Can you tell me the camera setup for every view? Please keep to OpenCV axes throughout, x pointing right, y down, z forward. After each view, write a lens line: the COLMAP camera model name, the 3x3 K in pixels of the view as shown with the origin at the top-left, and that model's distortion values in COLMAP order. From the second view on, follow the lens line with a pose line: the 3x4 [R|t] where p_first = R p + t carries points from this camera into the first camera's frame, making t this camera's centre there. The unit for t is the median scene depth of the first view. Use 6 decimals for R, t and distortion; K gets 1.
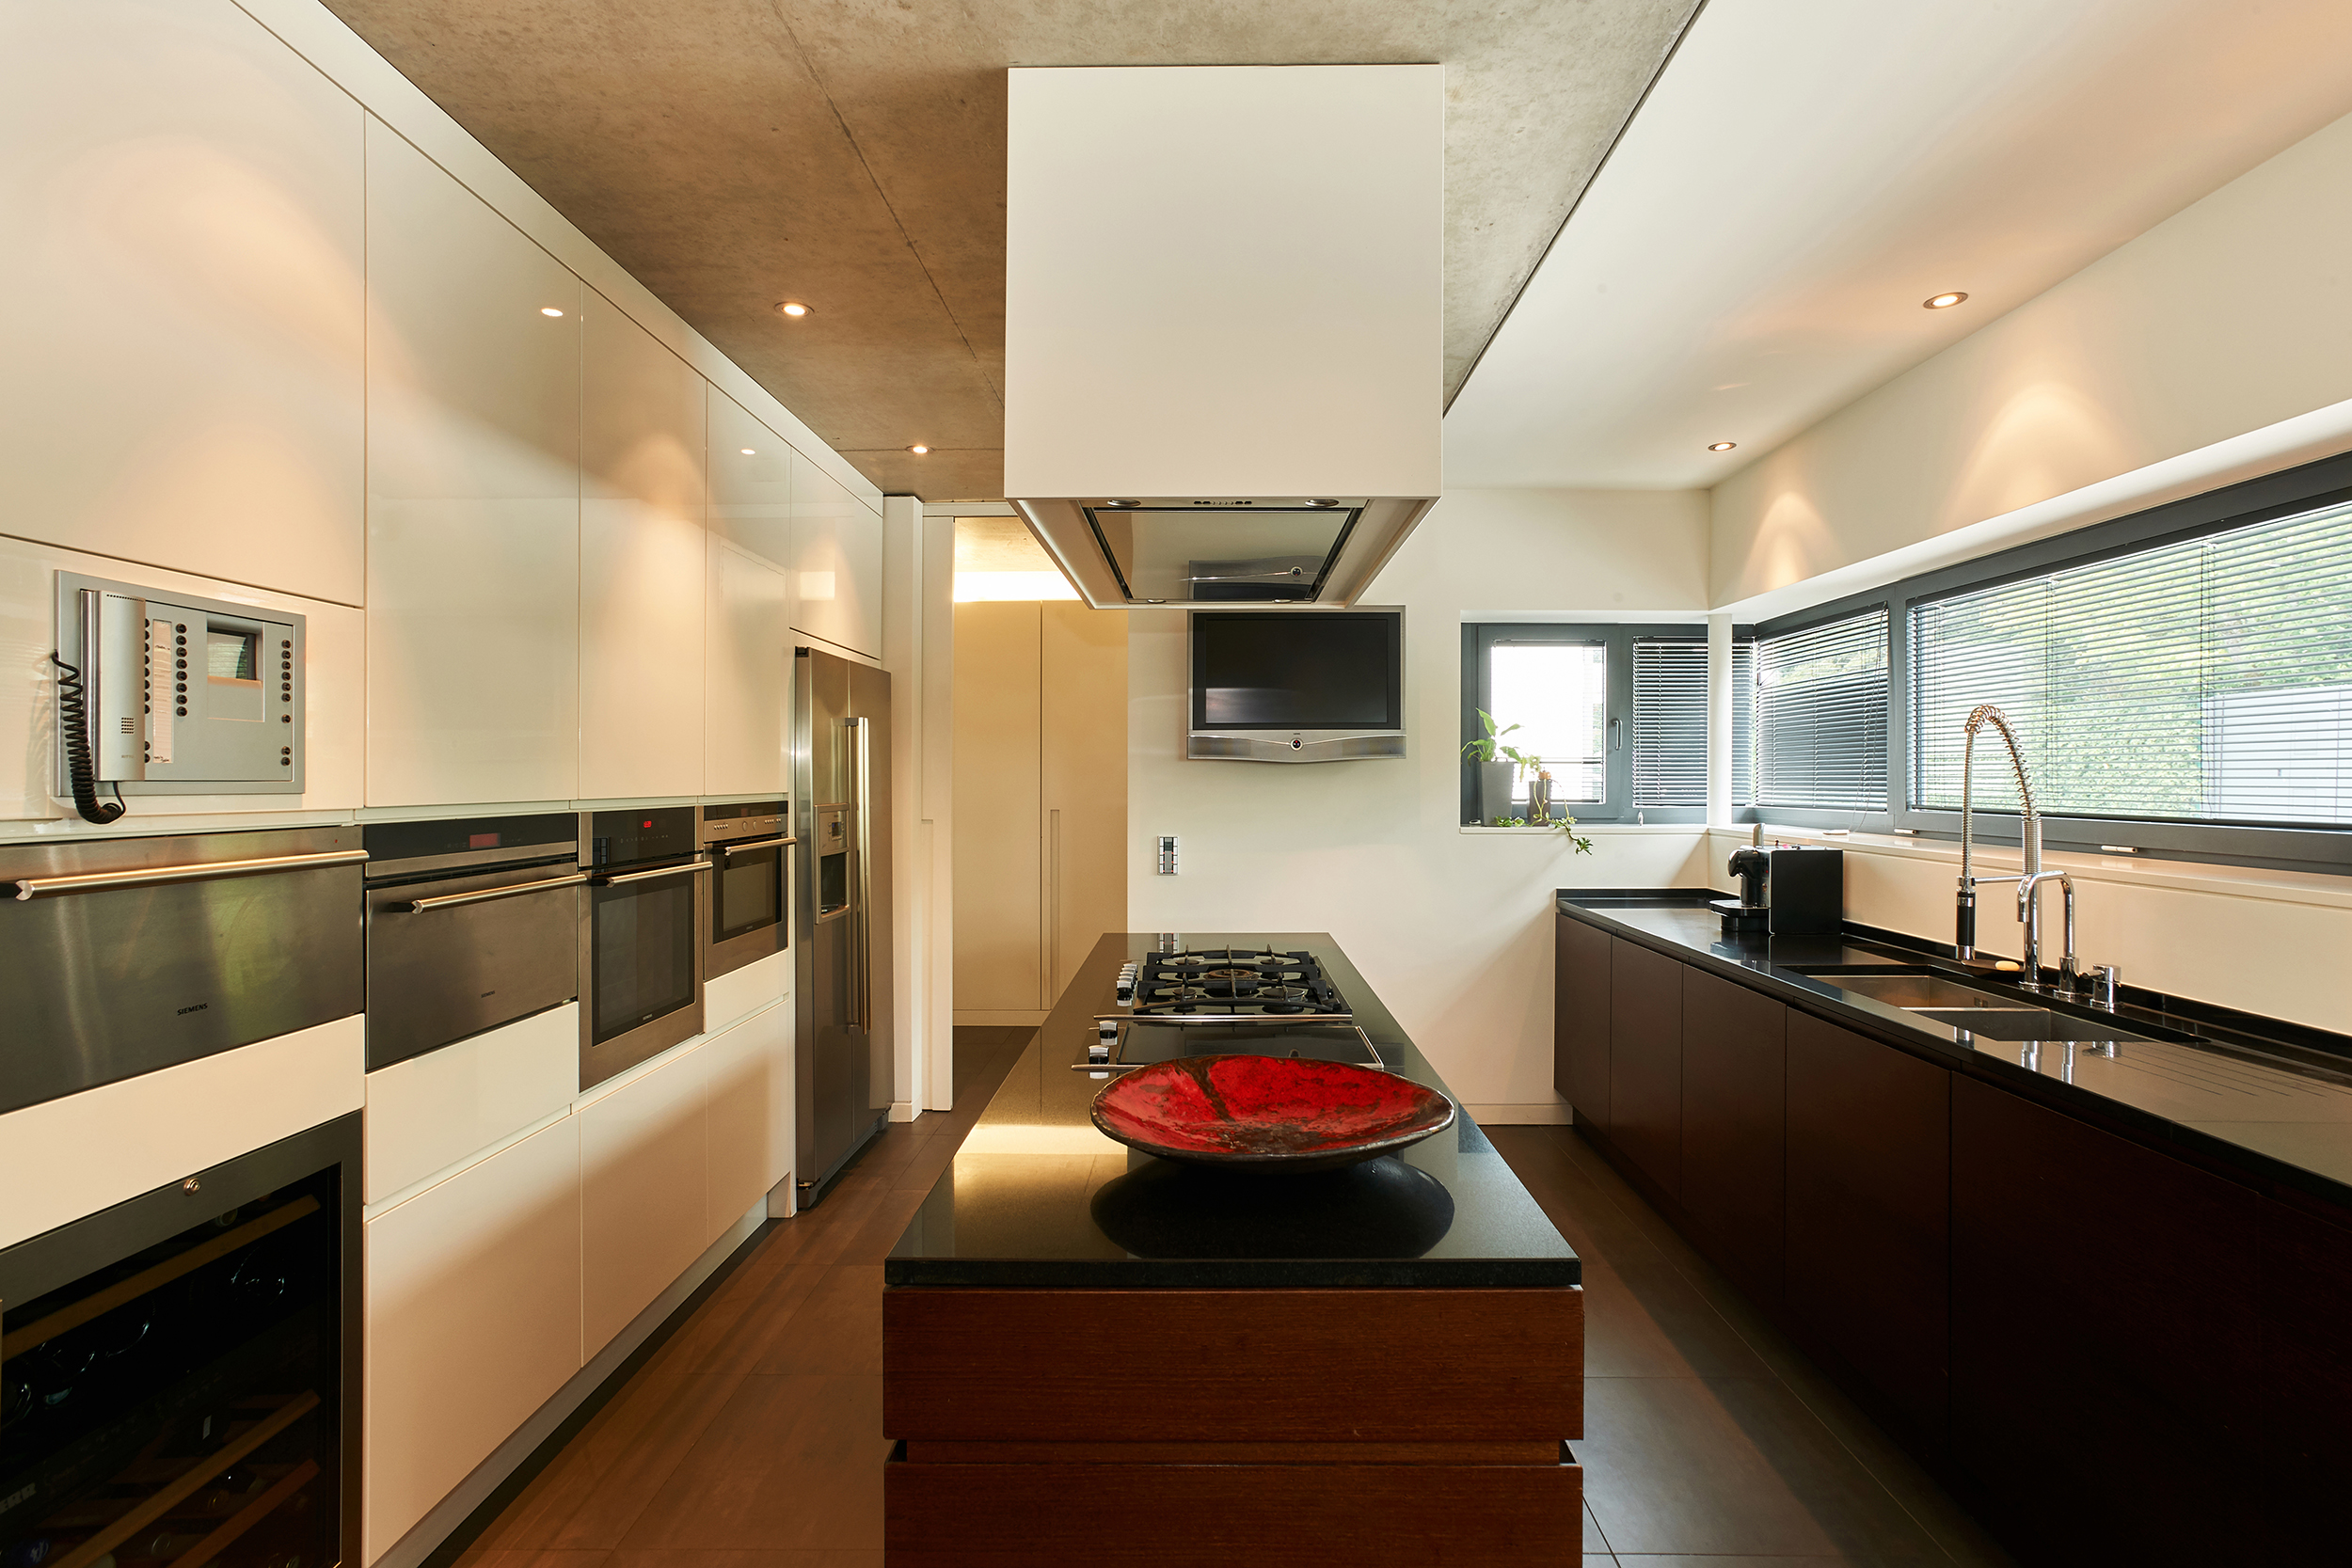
lens RADIAL K [[1151.3, 0, 1178.2], [0, 1151.3, 789.8], [0, 0, 1]] dist [0.003745, 0.000864]
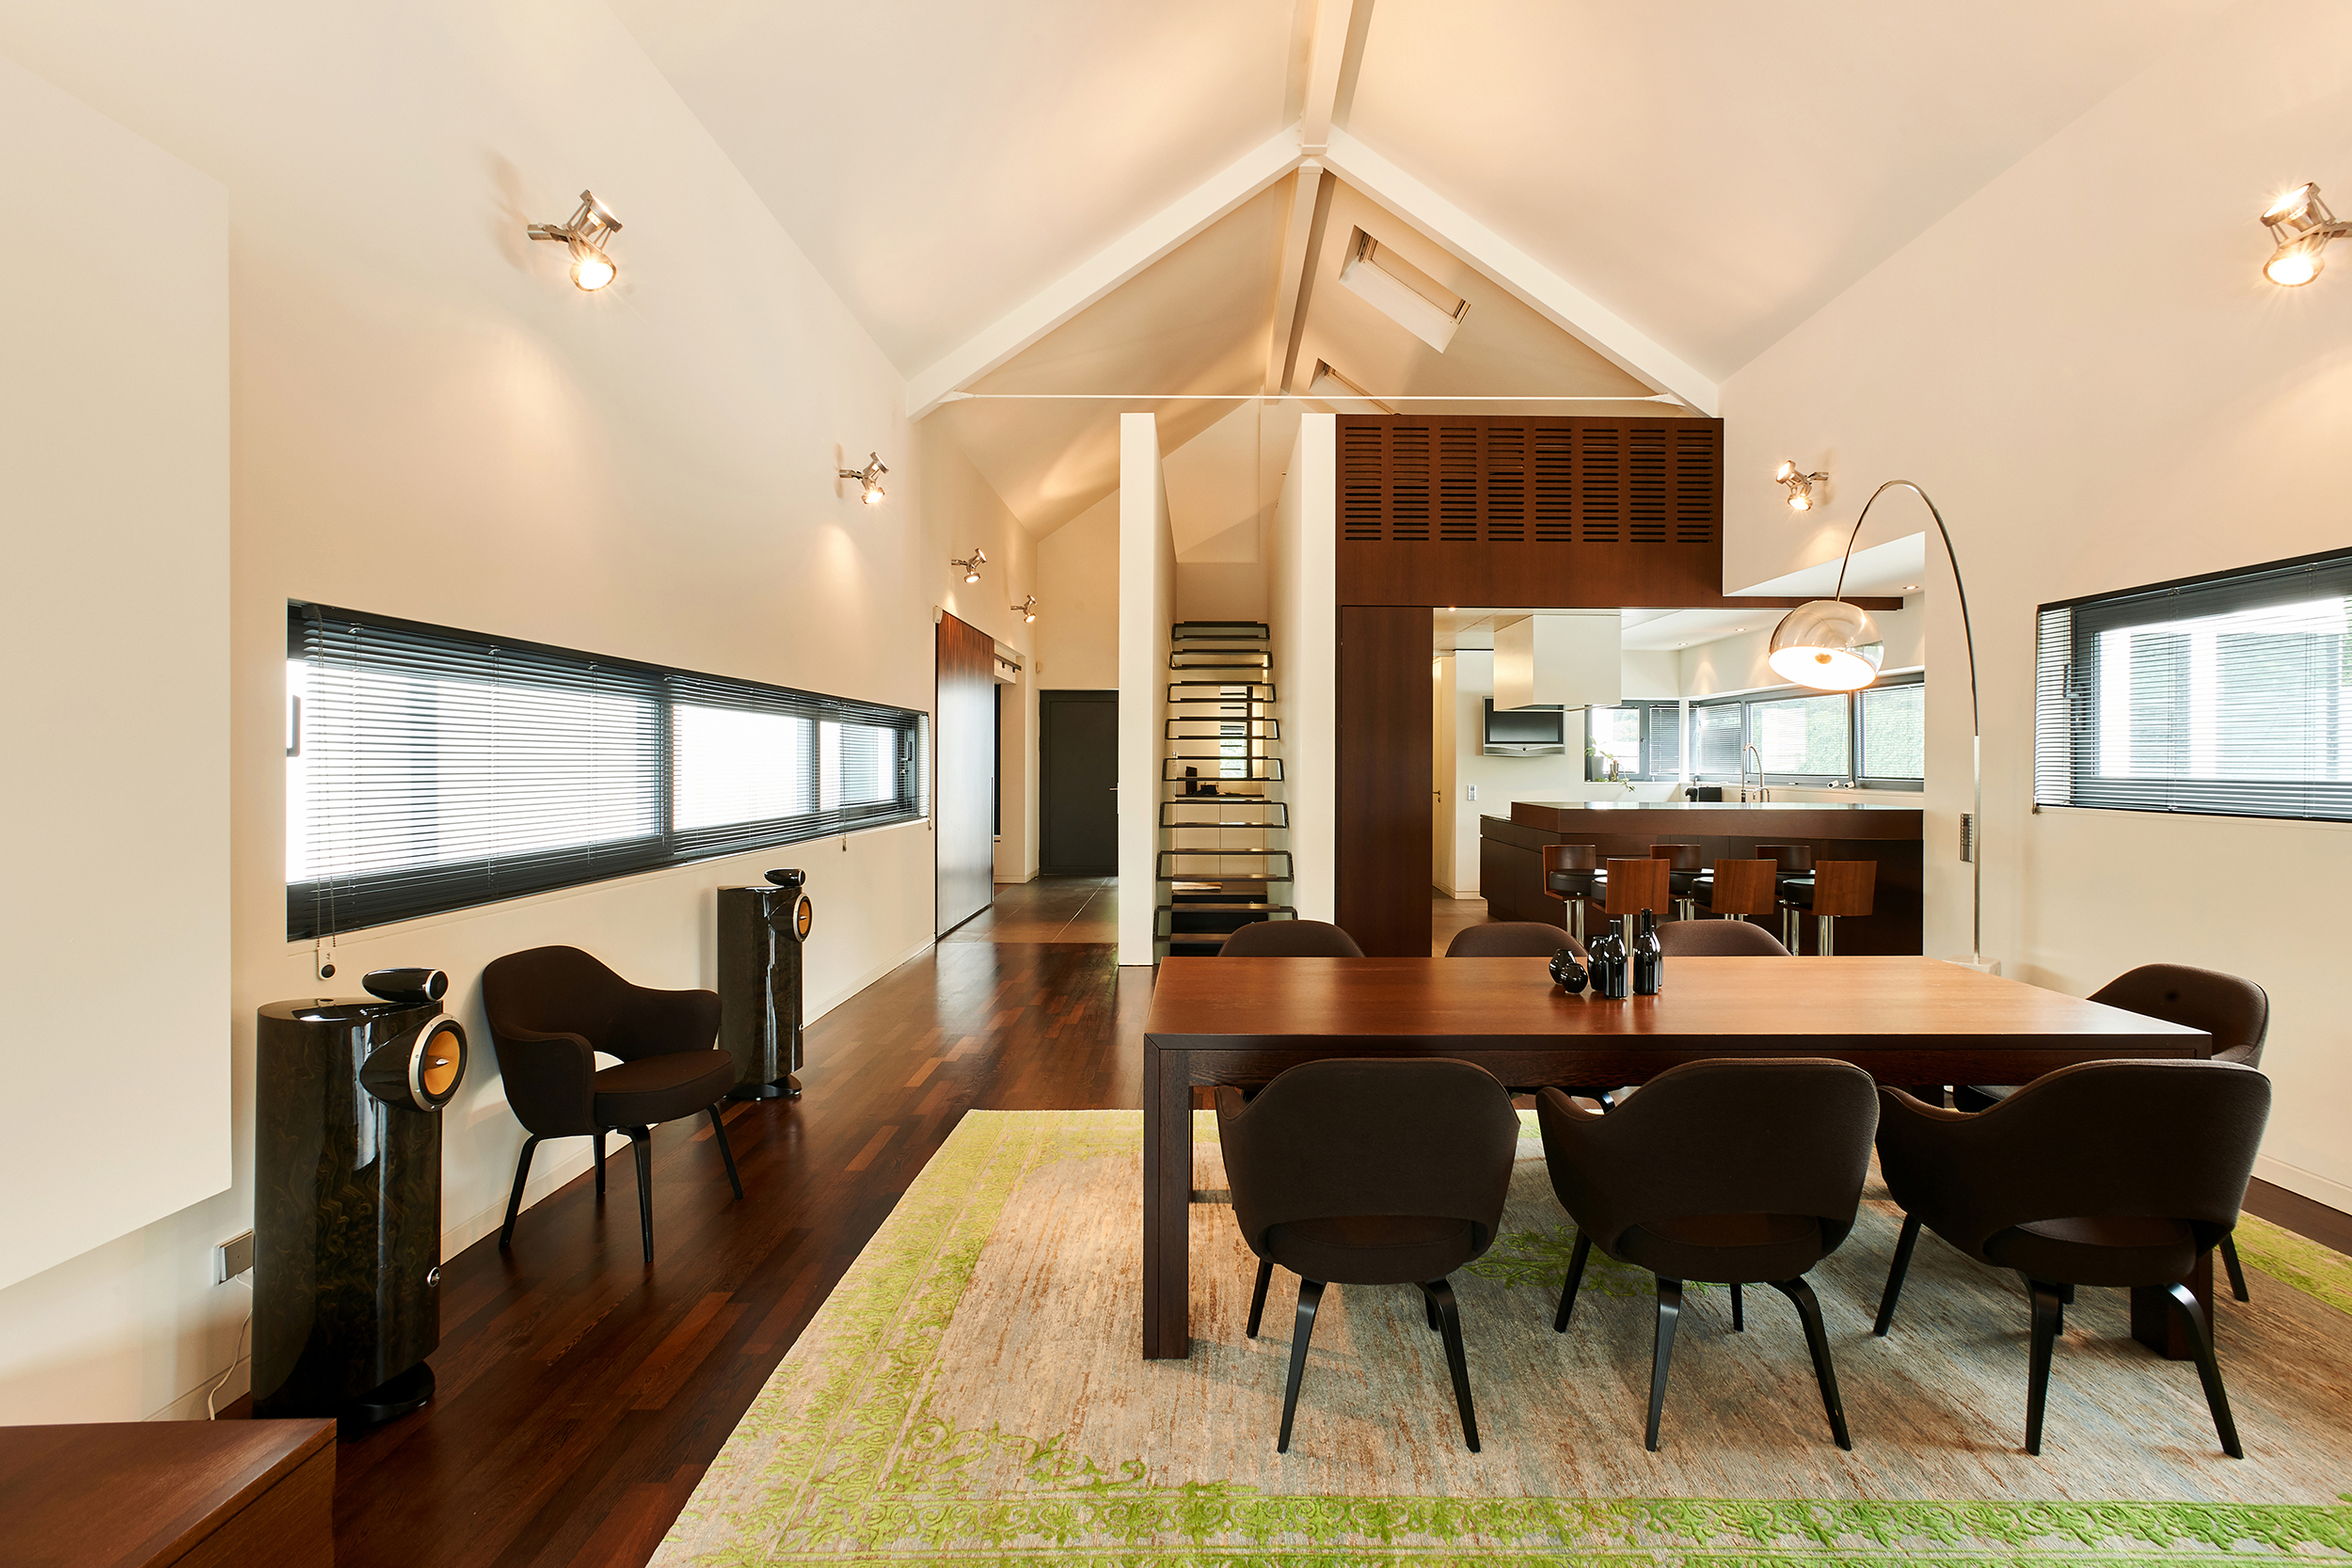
lens RADIAL K [[1151.3, 0, 1231.3], [0, 1151.3, 762.7], [0, 0, 1]] dist [0.003745, 0.000864]
pose [[0.999121, -0.000238, 0.041927, -0.636828], [0.000453, 0.999987, -0.005106, 0.002168], [-0.041925, 0.005121, 0.999108, -1.502259]]
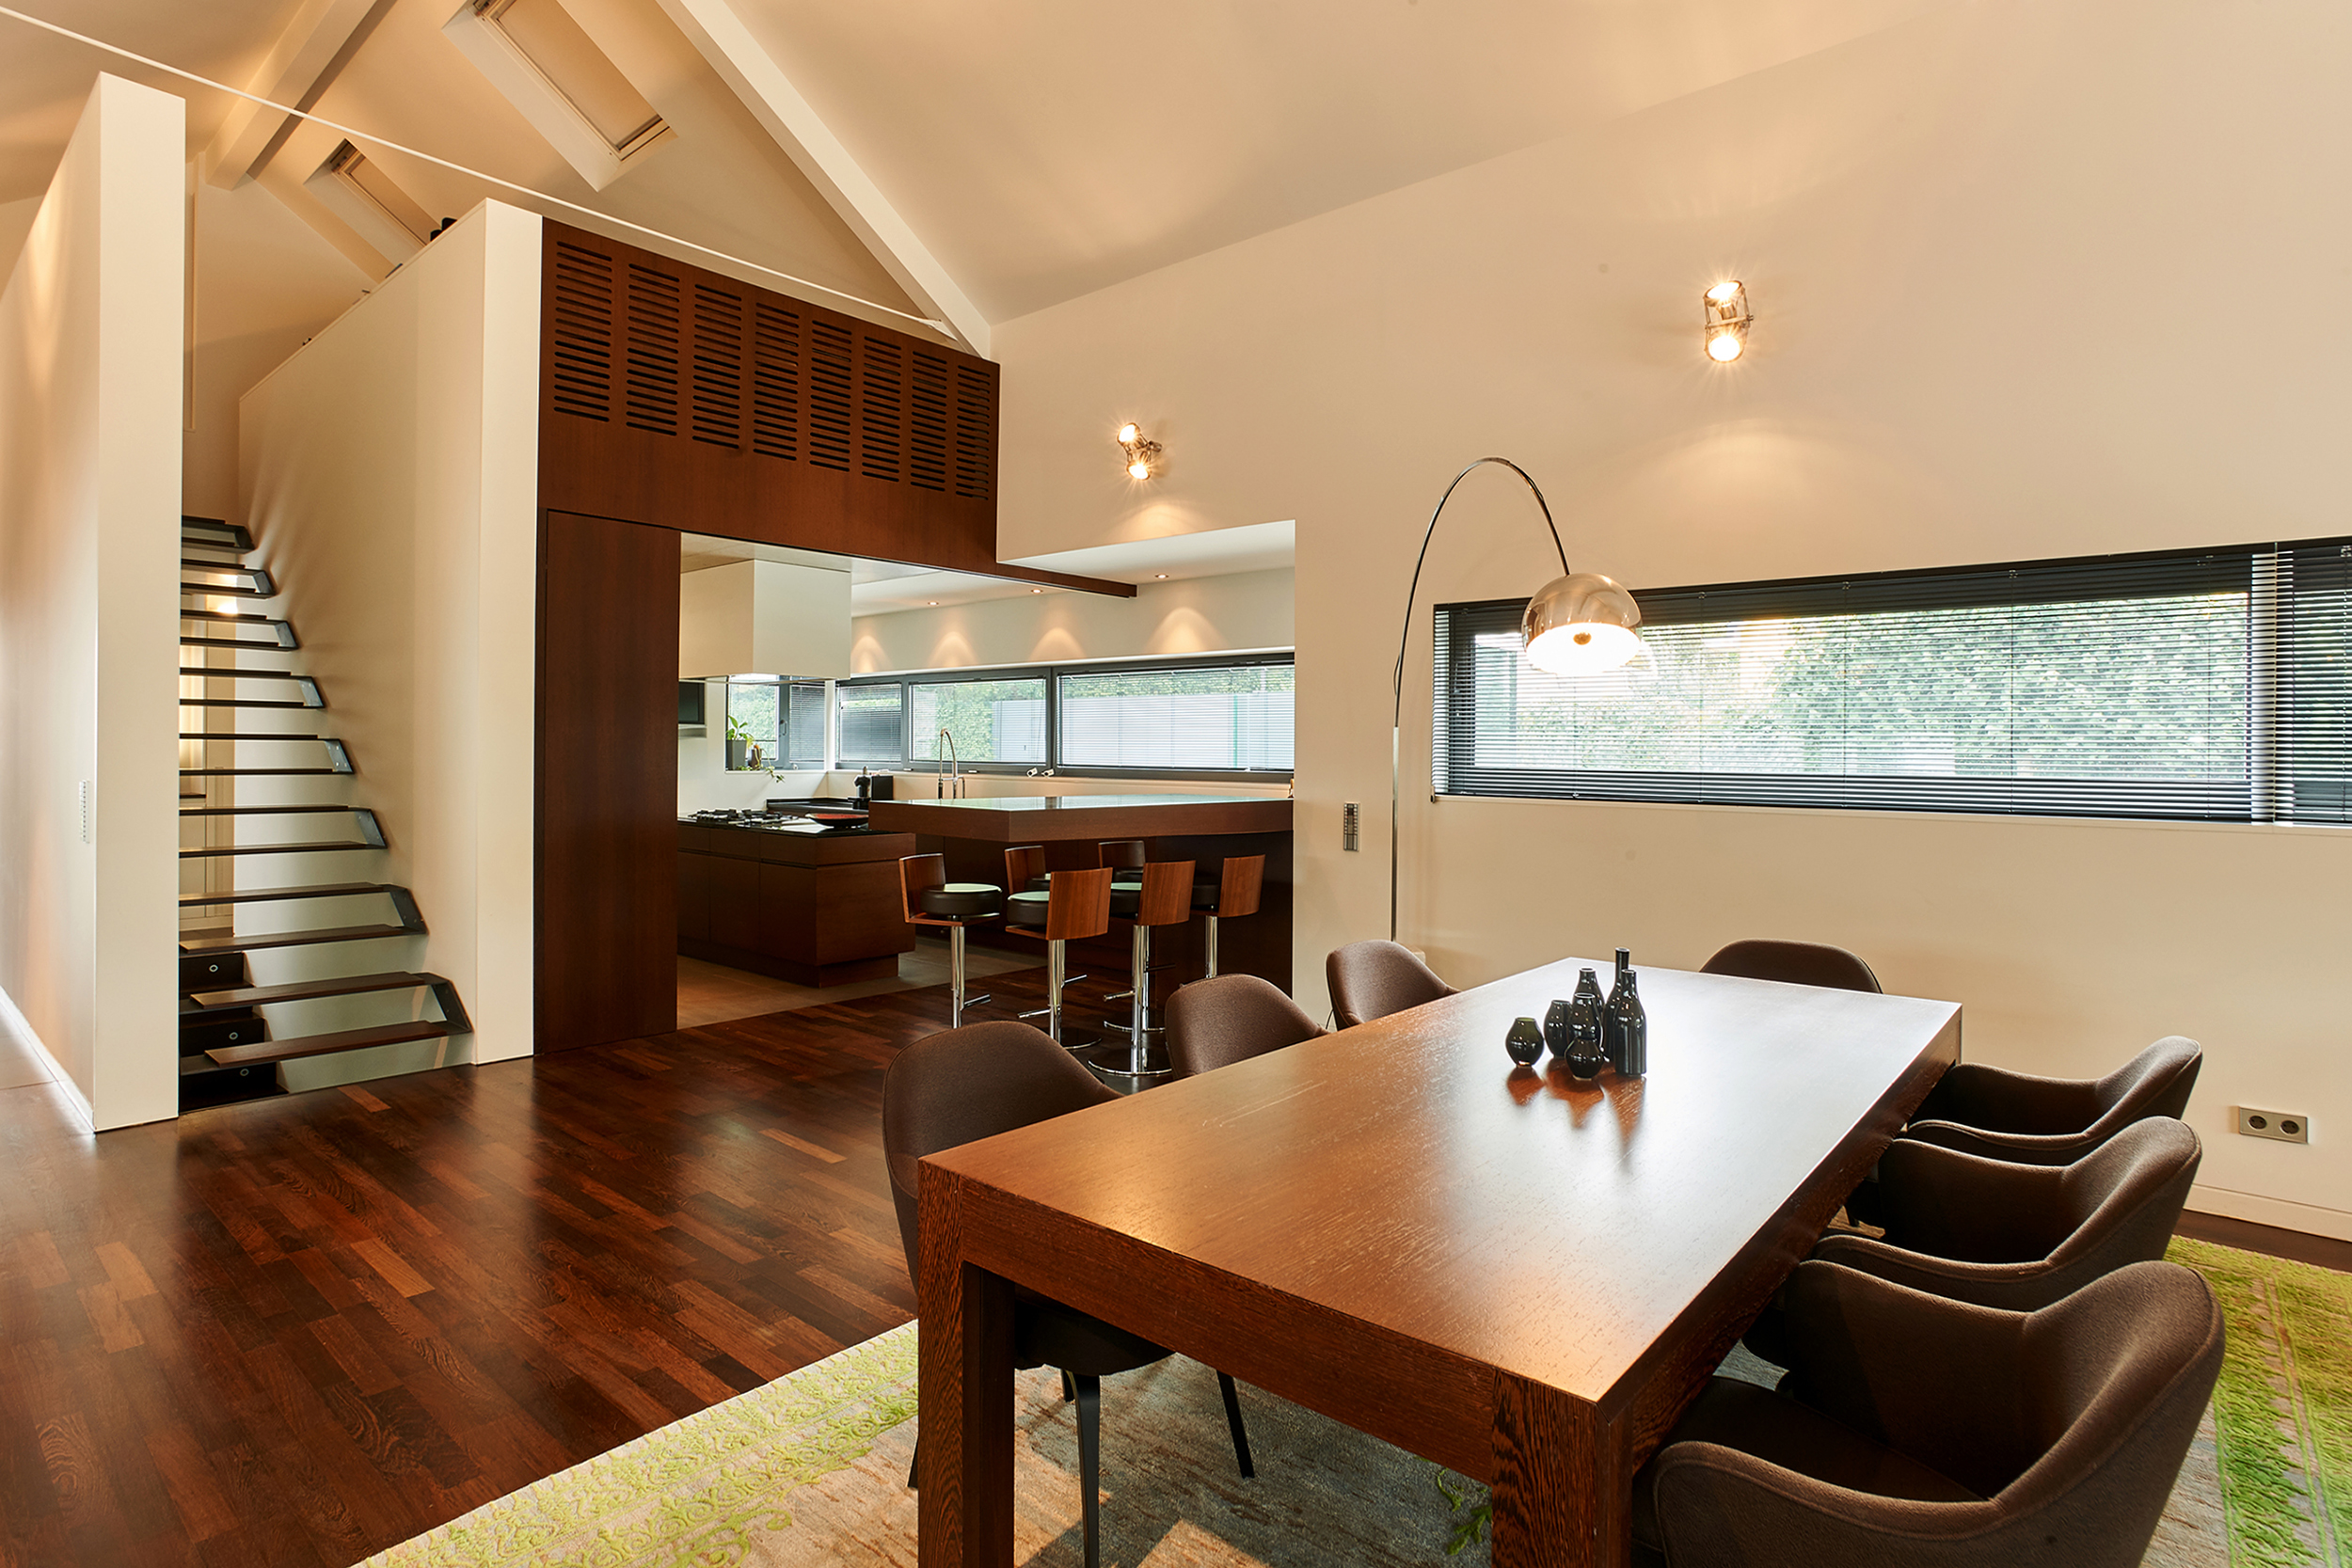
lens RADIAL K [[1226.3, 0, 1167.3], [0, 1226.3, 743.6], [0, 0, 1]] dist [-0.006788, 0.000079]
pose [[0.646464, 0.010795, 0.762868, -0.925522], [-0.005294, 0.999939, -0.009663, -0.000044], [-0.762926, 0.002209, 0.646482, -1.043090]]
